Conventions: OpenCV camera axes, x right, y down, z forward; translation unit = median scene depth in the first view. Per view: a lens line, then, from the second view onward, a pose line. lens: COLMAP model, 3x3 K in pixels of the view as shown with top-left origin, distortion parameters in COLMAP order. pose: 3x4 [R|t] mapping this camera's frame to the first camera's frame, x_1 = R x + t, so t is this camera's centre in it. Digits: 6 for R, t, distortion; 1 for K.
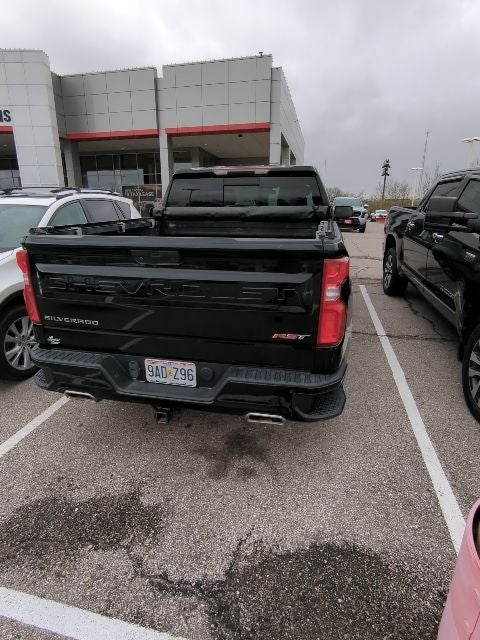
lens RADIAL K [[363.2, 0, 235.2], [0, 363.2, 322.0], [0, 0, 1]] dist [0.000390, 0.002078]
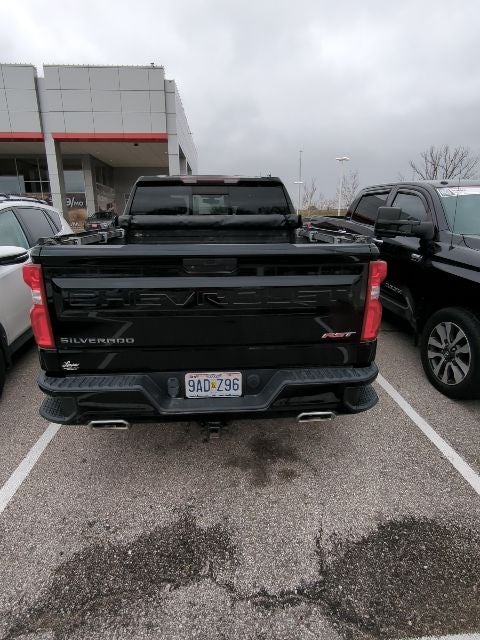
lens RADIAL K [[363.2, 0, 236.5], [0, 363.2, 322.4], [0, 0, 1]] dist [0.000808, -0.000253]
pose [[0.956984, -0.080834, 0.278653, -0.243249], [0.087970, 0.996036, -0.013179, -0.004920], [-0.276483, 0.037125, 0.960302, 0.034515]]
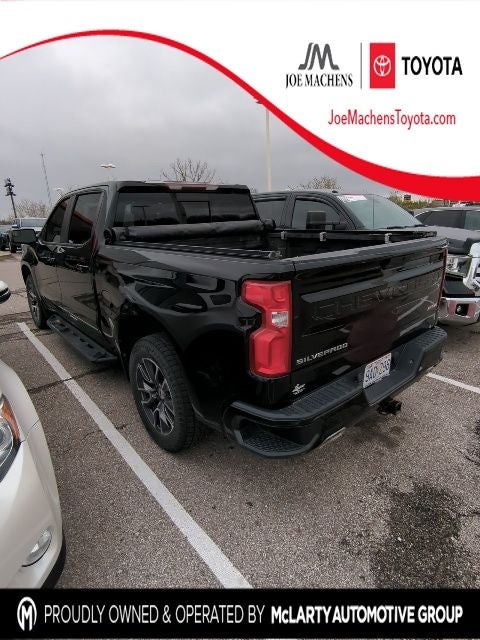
lens RADIAL K [[363.2, 0, 236.5], [0, 363.2, 322.4], [0, 0, 1]] dist [0.000808, -0.000253]
pose [[0.593088, -0.242726, 0.767679, -0.792088], [0.280172, 0.956103, 0.085849, -0.133501], [-0.754818, 0.164166, 0.635059, 0.394200]]
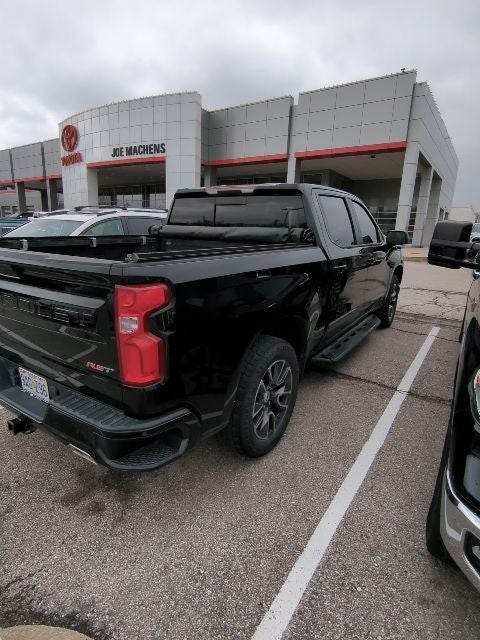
lens RADIAL K [[364.0, 0, 235.4], [0, 364.0, 320.4], [0, 0, 1]] dist [-0.002594, 0.002963]
pose [[0.927979, 0.118809, -0.353184, 0.436104], [-0.139580, 0.989633, -0.033835, -0.051667], [0.345503, 0.080696, 0.934942, 0.153441]]
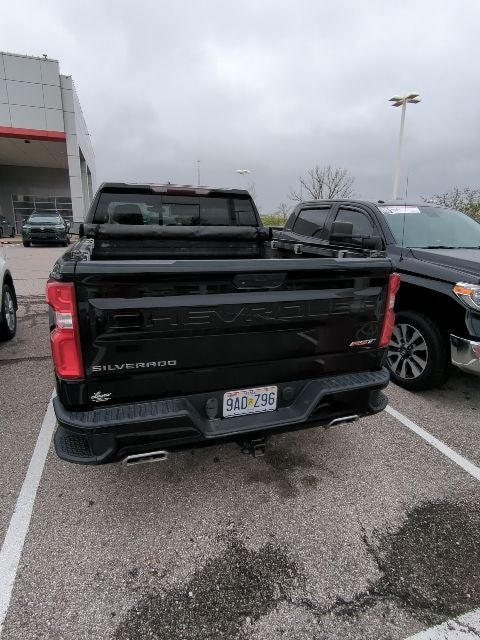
lens RADIAL K [[363.2, 0, 236.5], [0, 363.2, 322.4], [0, 0, 1]] dist [0.000808, -0.000253]
pose [[0.844662, -0.118185, 0.522090, -0.439373], [0.140082, 0.990137, -0.002494, -0.043117], [-0.516645, 0.075241, 0.852887, 0.129306]]
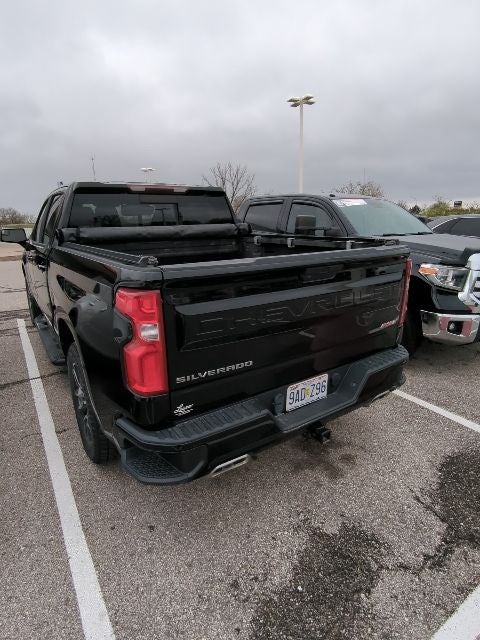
lens RADIAL K [[363.2, 0, 236.5], [0, 363.2, 322.4], [0, 0, 1]] dist [0.000808, -0.000253]
pose [[0.679969, -0.205503, 0.703854, -0.616459], [0.242243, 0.968983, 0.048890, -0.086565], [-0.692070, 0.137259, 0.708660, 0.272163]]
